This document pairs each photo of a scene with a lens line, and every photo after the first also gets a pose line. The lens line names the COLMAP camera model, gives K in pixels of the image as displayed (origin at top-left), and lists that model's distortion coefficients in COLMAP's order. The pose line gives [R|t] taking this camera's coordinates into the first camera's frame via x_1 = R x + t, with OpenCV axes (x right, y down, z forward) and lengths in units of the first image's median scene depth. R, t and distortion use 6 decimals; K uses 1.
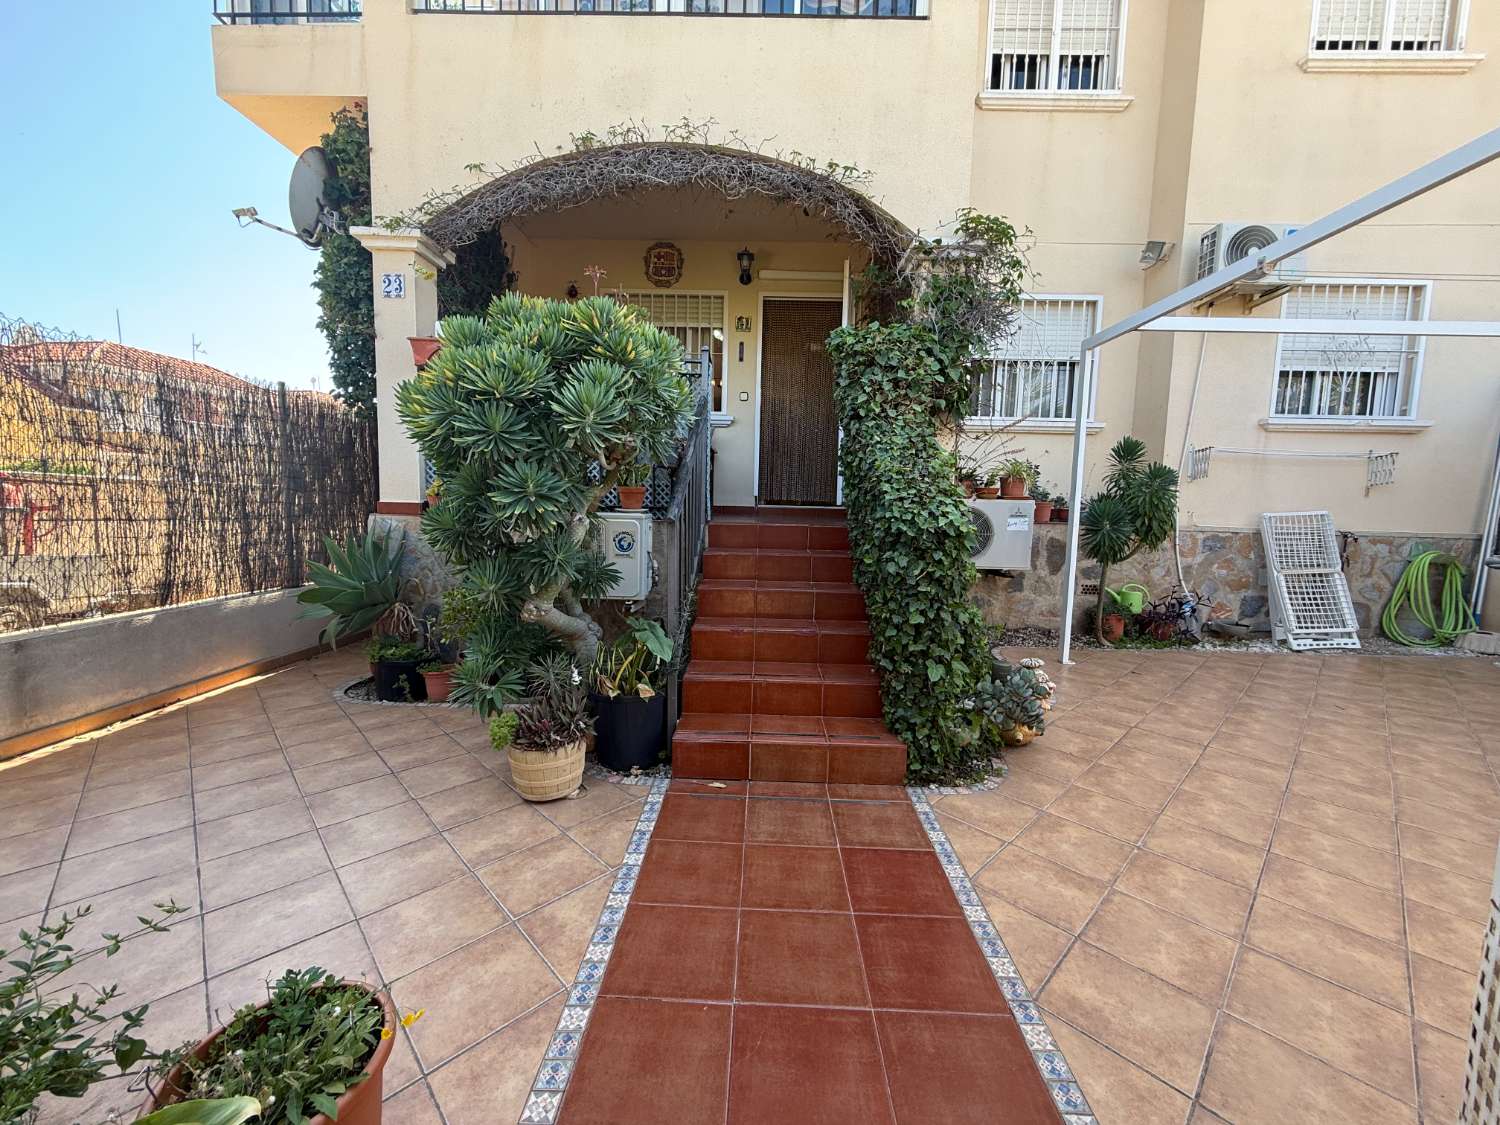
lens RADIAL K [[594.3, 0, 746.1], [0, 594.3, 562.9], [0, 0, 1]] dist [0.000439, 0.000026]
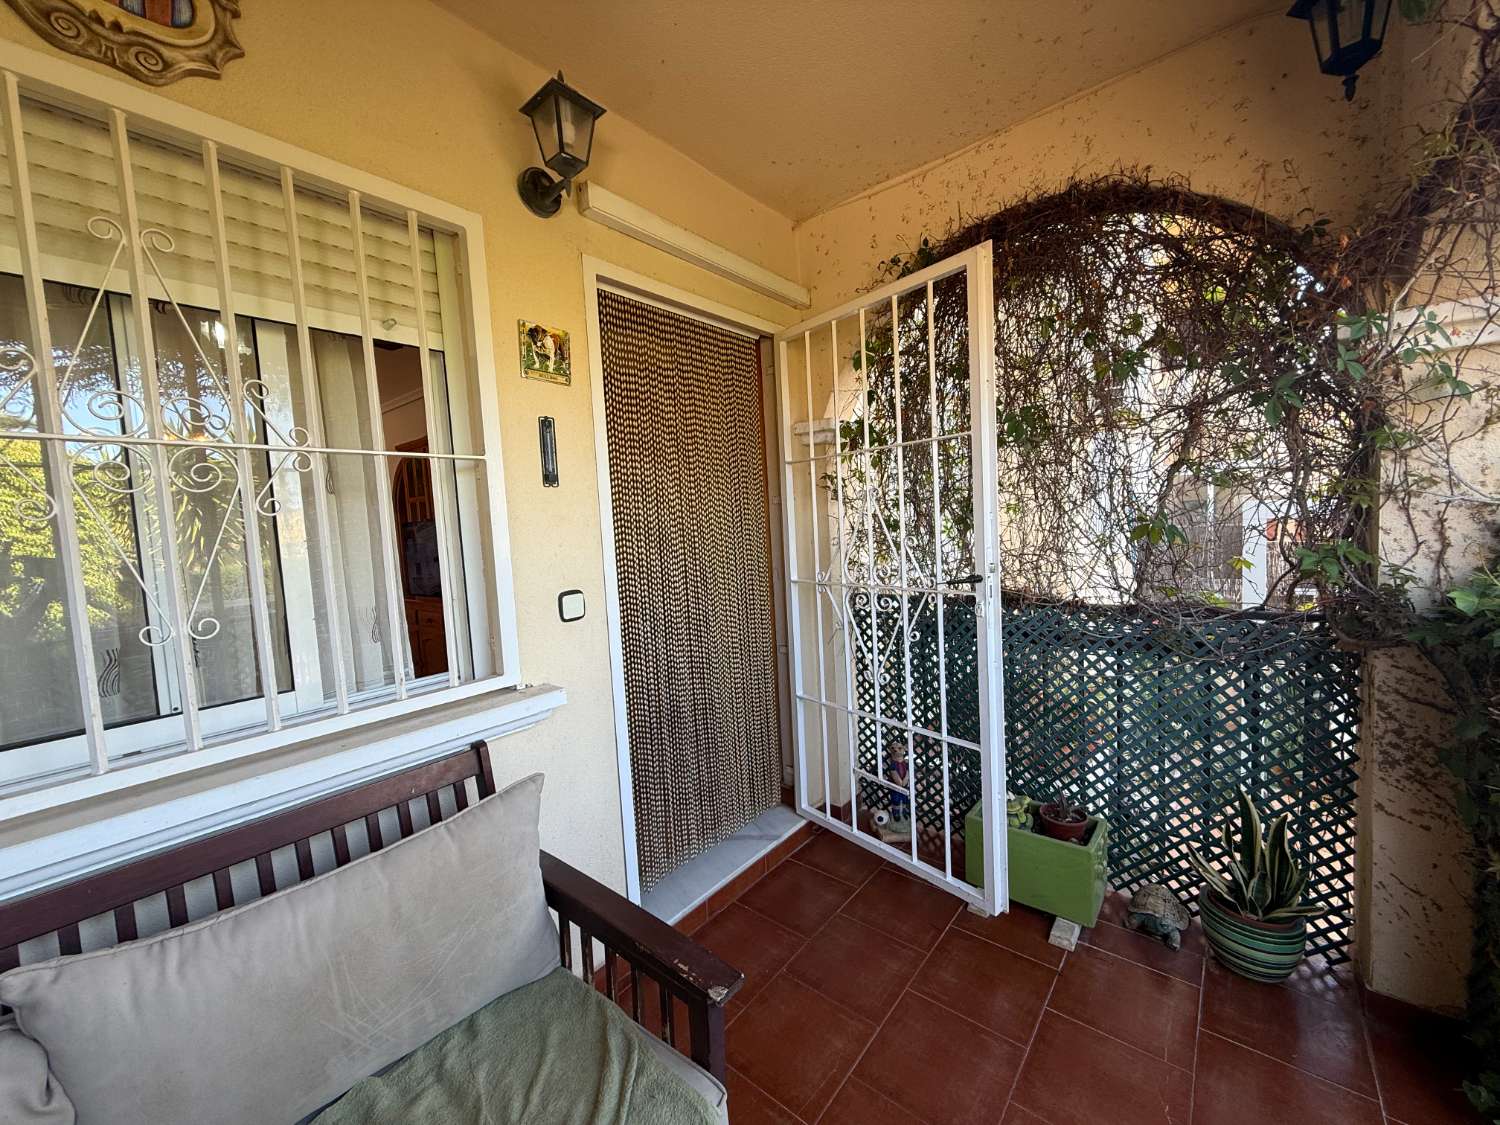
lens RADIAL K [[594.3, 0, 745.1], [0, 594.3, 574.4], [0, 0, 1]] dist [0.000439, 0.000026]
pose [[0.636492, -0.119216, 0.762014, -0.245226], [0.140988, 0.989319, 0.037013, -0.430013], [-0.758288, 0.083876, 0.646501, 1.097339]]
